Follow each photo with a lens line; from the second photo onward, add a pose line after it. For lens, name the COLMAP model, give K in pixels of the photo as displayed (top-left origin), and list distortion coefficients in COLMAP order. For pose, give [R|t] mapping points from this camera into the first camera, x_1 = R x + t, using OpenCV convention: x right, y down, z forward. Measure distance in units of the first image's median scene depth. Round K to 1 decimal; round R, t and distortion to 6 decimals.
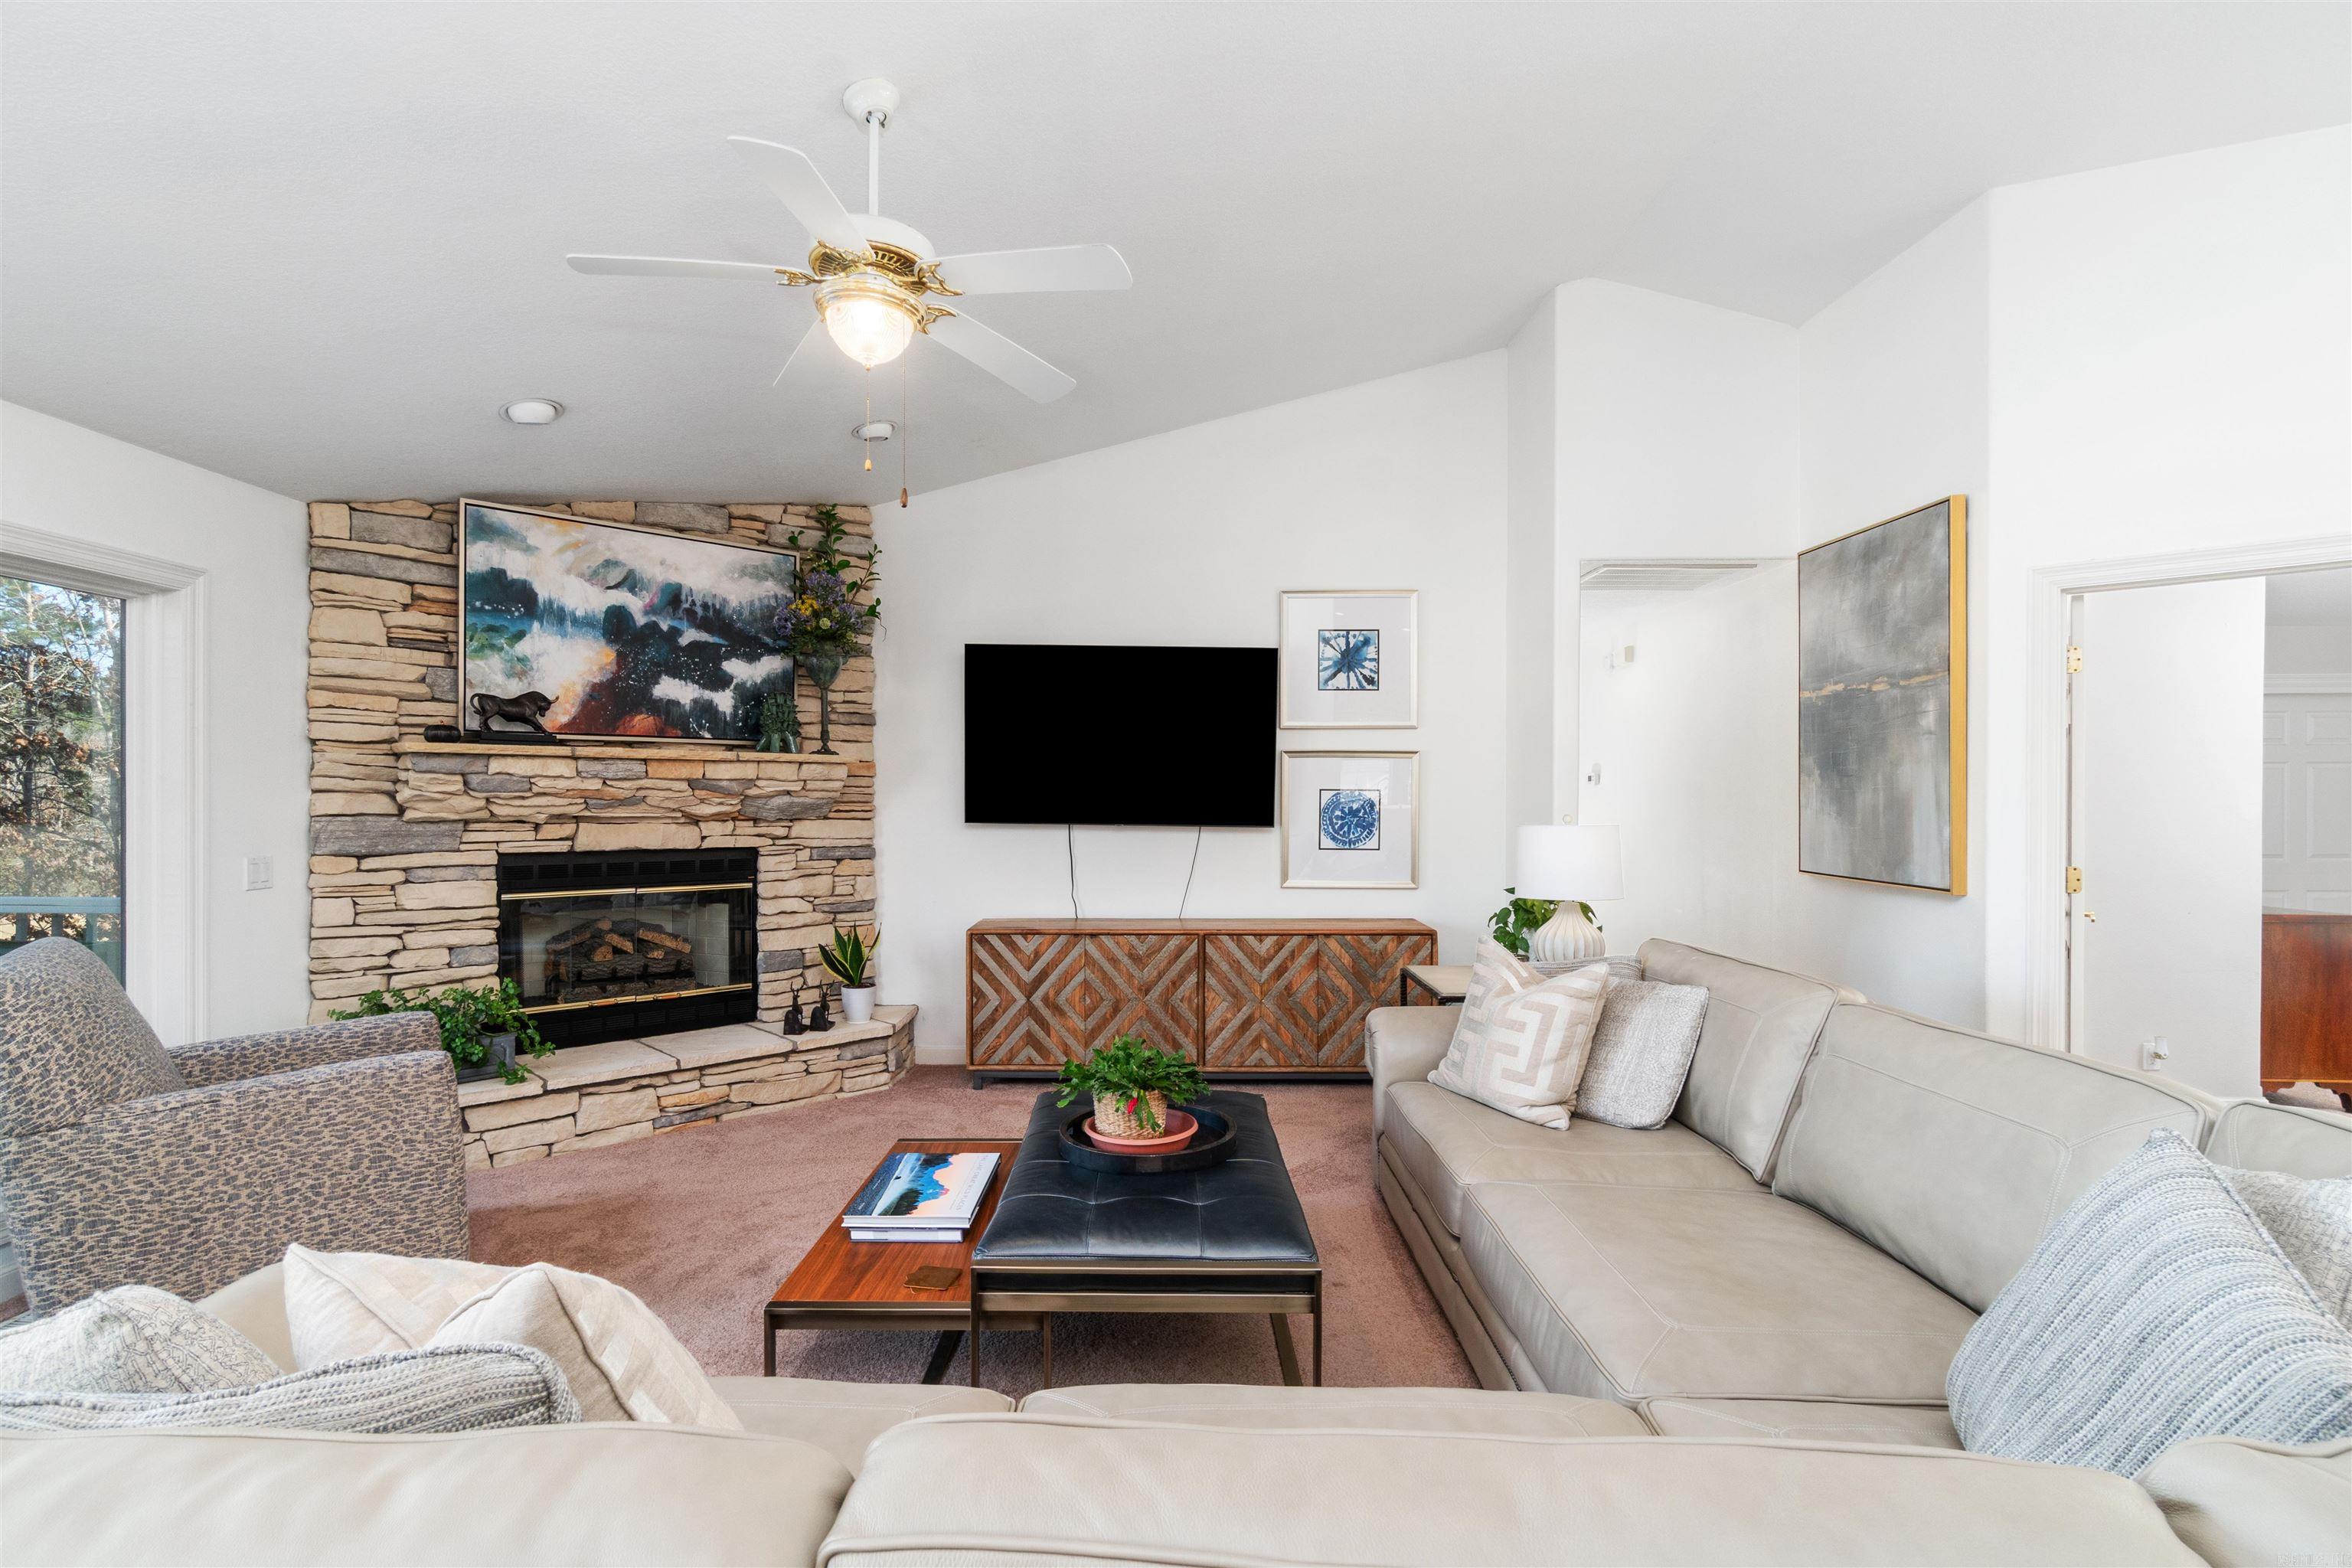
lens RADIAL K [[1067.8, 0, 1176.0], [0, 1067.8, 784.0], [0, 0, 1]] dist [-0.001215, -0.000178]
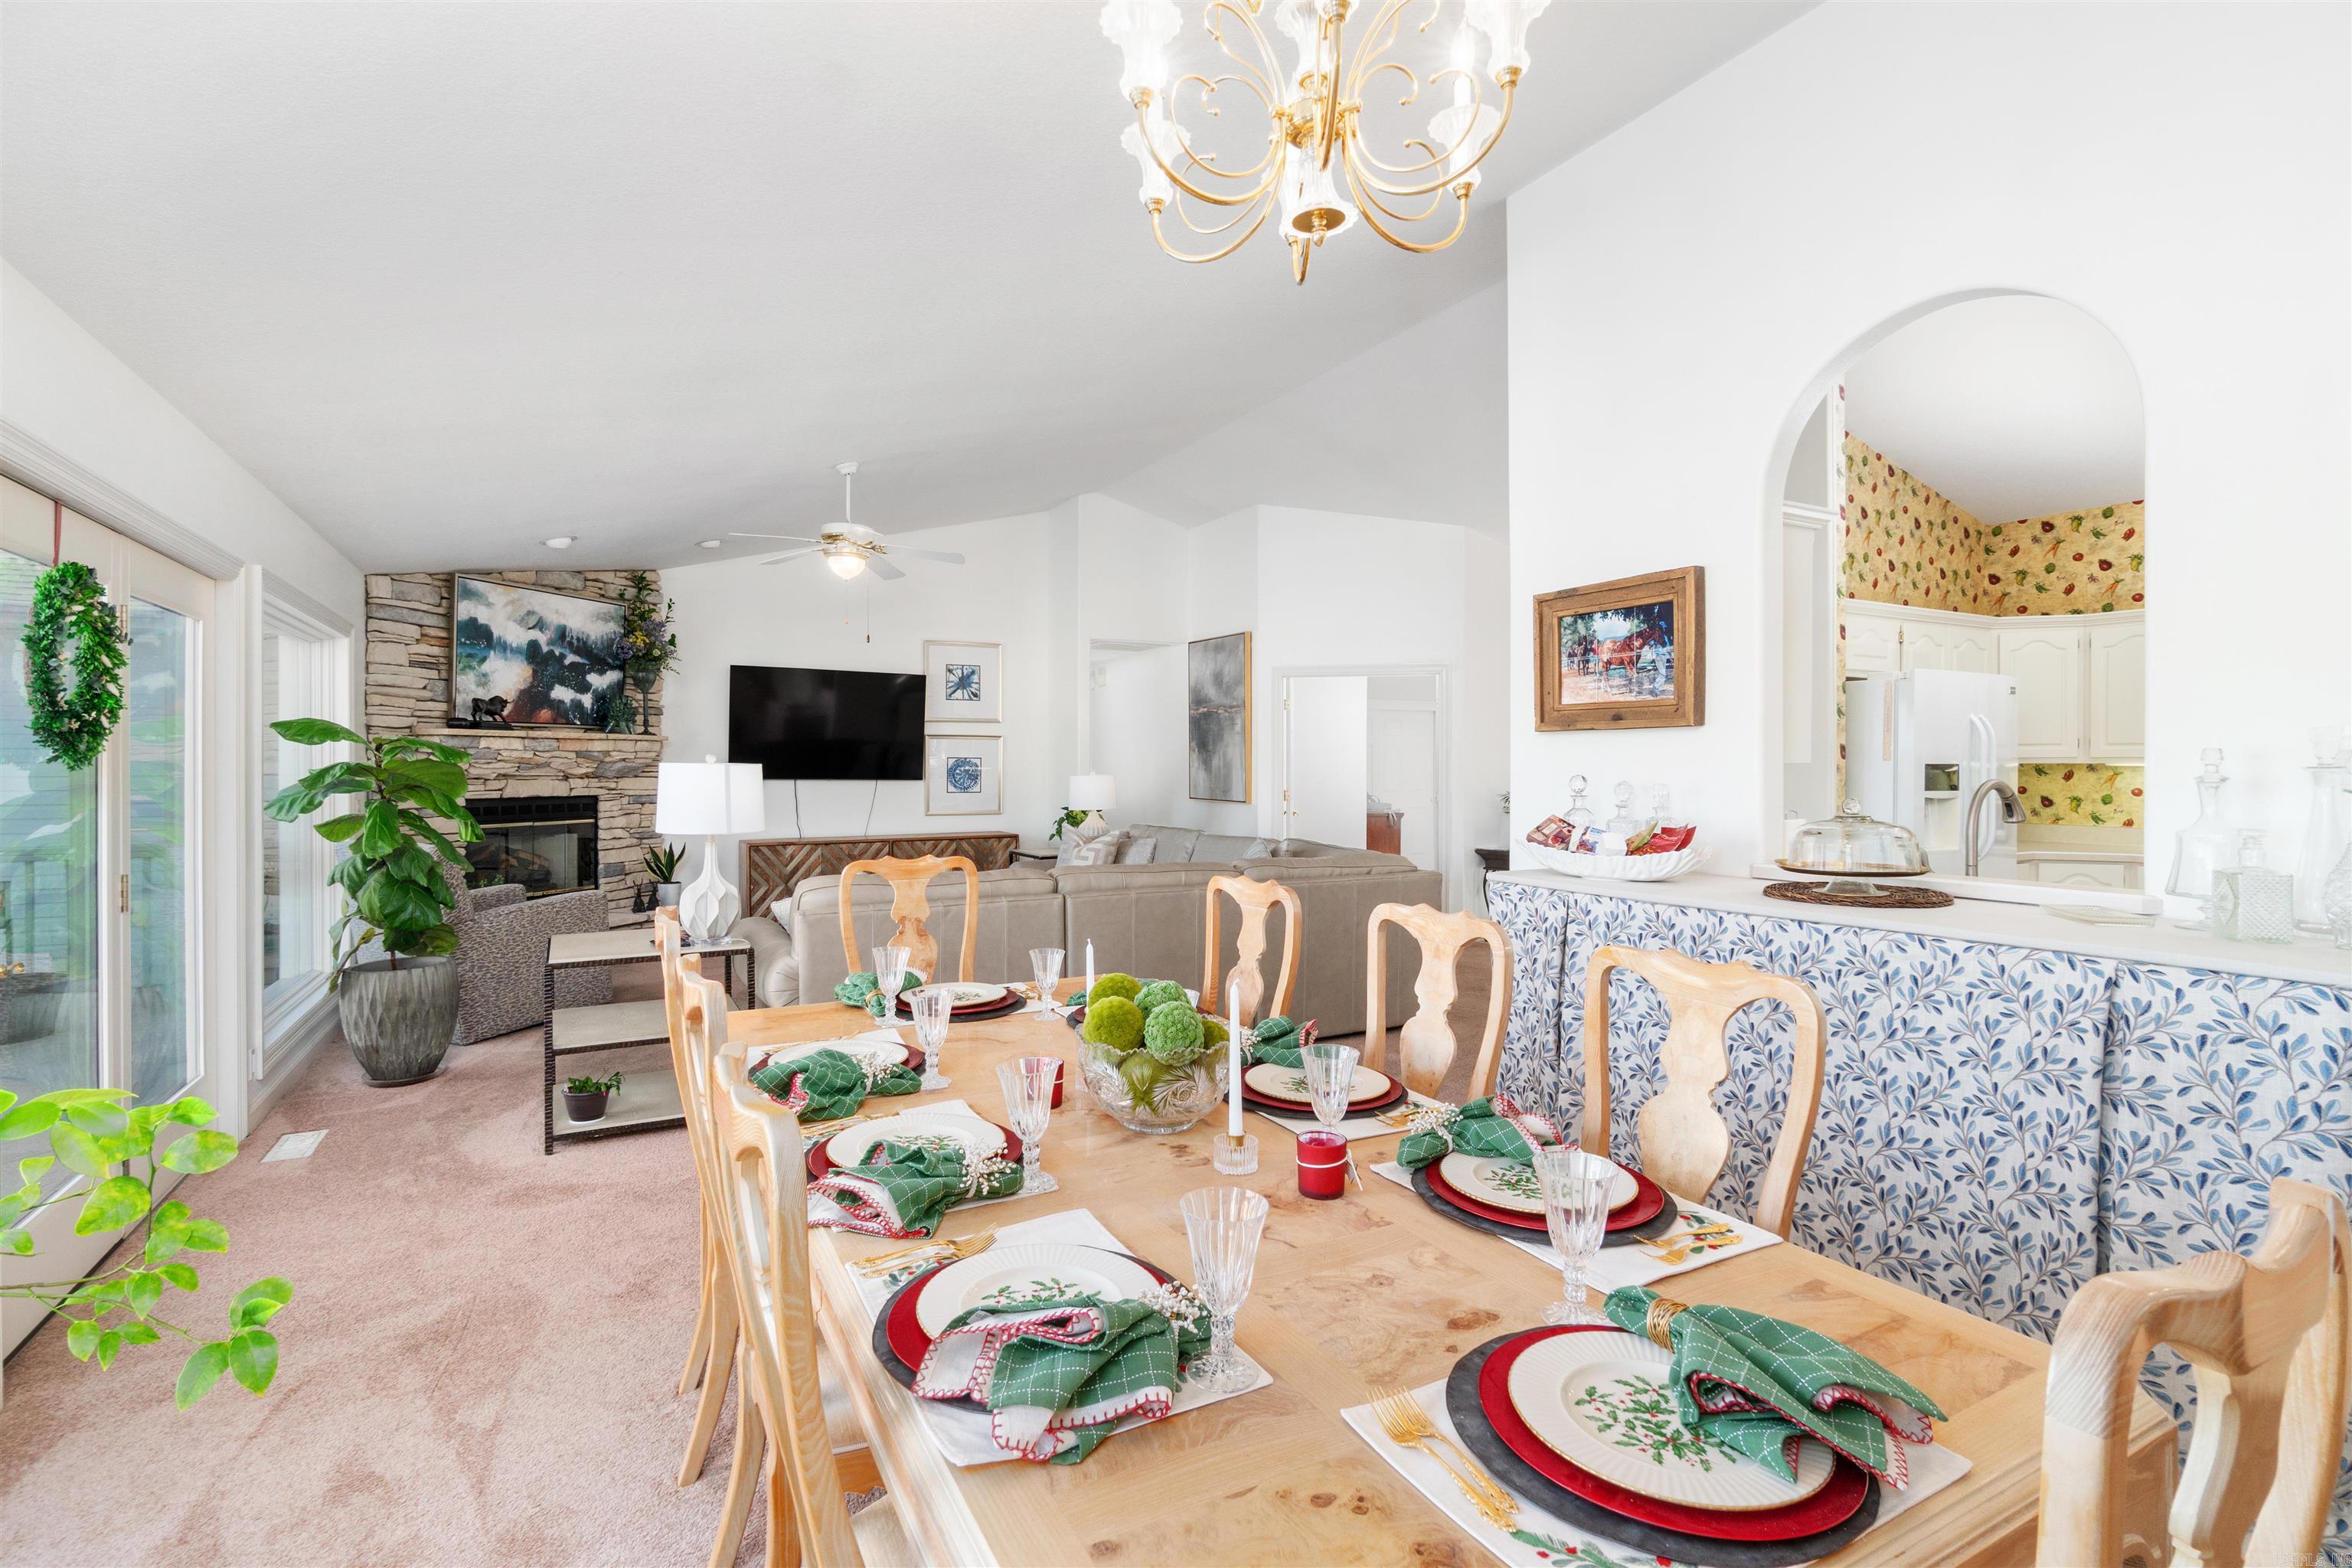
lens RADIAL K [[1067.8, 0, 1176.0], [0, 1067.8, 784.0], [0, 0, 1]] dist [-0.001215, -0.000178]
pose [[0.870352, -0.011765, 0.492290, -0.456421], [-0.003826, 0.999523, 0.030650, -0.007672], [-0.492415, -0.028560, 0.869892, -0.789251]]
